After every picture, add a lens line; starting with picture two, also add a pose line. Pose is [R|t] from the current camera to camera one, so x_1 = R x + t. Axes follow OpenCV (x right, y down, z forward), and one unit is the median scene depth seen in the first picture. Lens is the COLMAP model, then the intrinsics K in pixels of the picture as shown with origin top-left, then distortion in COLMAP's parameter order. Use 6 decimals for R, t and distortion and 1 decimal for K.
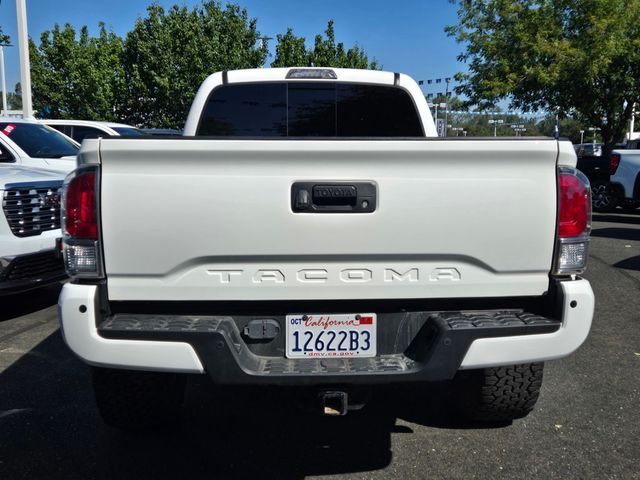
lens RADIAL K [[653.4, 0, 327.6], [0, 653.4, 211.1], [0, 0, 1]] dist [0.064911, -0.006397]
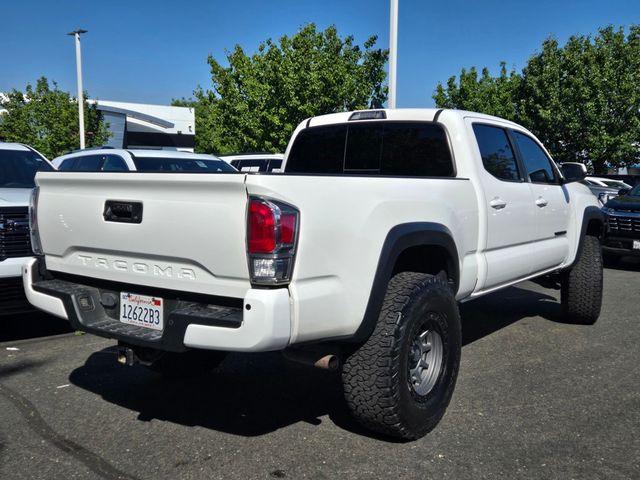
lens RADIAL K [[653.4, 0, 327.6], [0, 653.4, 211.1], [0, 0, 1]] dist [0.064911, -0.006397]
pose [[0.780844, 0.035951, -0.623691, 1.189453], [-0.065777, 0.997525, -0.024852, -0.015163], [0.621253, 0.060431, 0.781276, 0.124001]]
